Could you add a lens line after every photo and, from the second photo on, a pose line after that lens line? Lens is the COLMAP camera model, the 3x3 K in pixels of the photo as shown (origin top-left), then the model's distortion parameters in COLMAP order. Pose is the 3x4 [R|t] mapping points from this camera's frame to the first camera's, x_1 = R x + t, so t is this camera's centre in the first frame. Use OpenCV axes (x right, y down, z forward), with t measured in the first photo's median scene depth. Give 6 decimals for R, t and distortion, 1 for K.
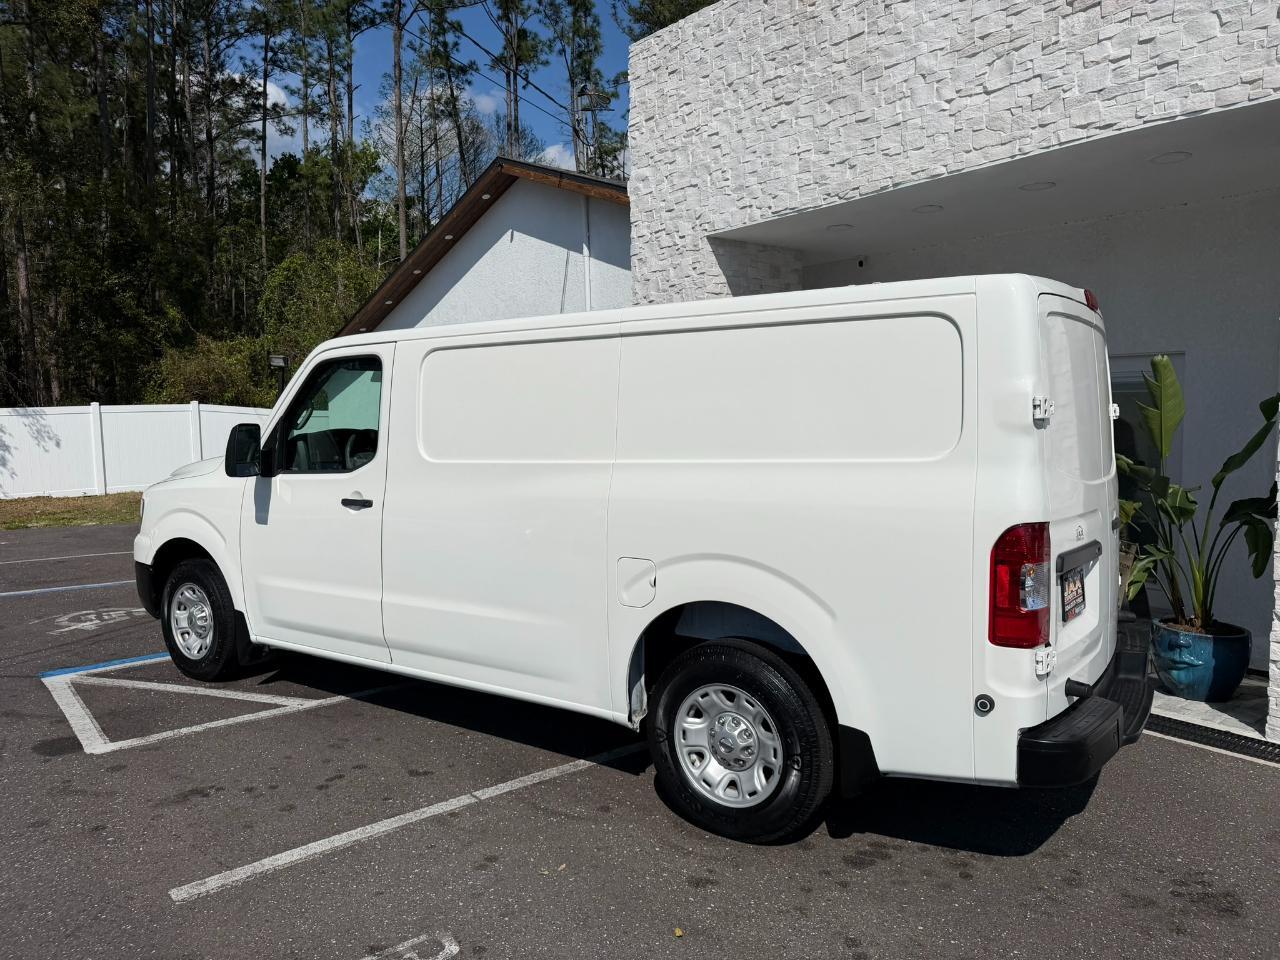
lens RADIAL K [[905.0, 0, 635.3], [0, 905.0, 478.3], [0, 0, 1]] dist [0.041830, -0.052215]
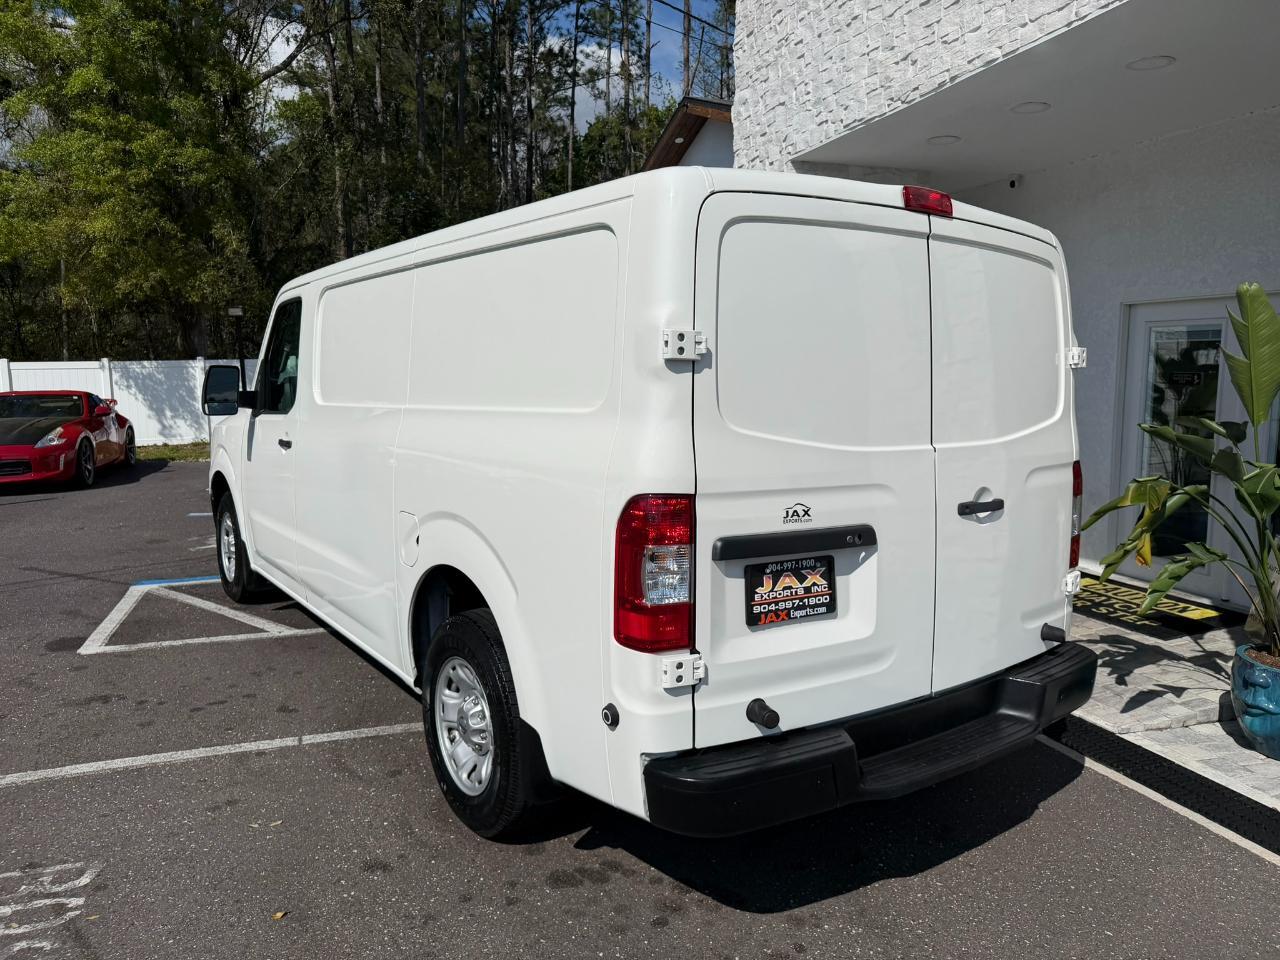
lens RADIAL K [[911.7, 0, 635.9], [0, 911.7, 481.8], [0, 0, 1]] dist [0.001543, -0.003199]
pose [[0.938090, 0.052177, -0.342439, 0.303643], [-0.034349, 0.997730, 0.057926, -0.002224], [0.344684, -0.042578, 0.937753, 0.122571]]
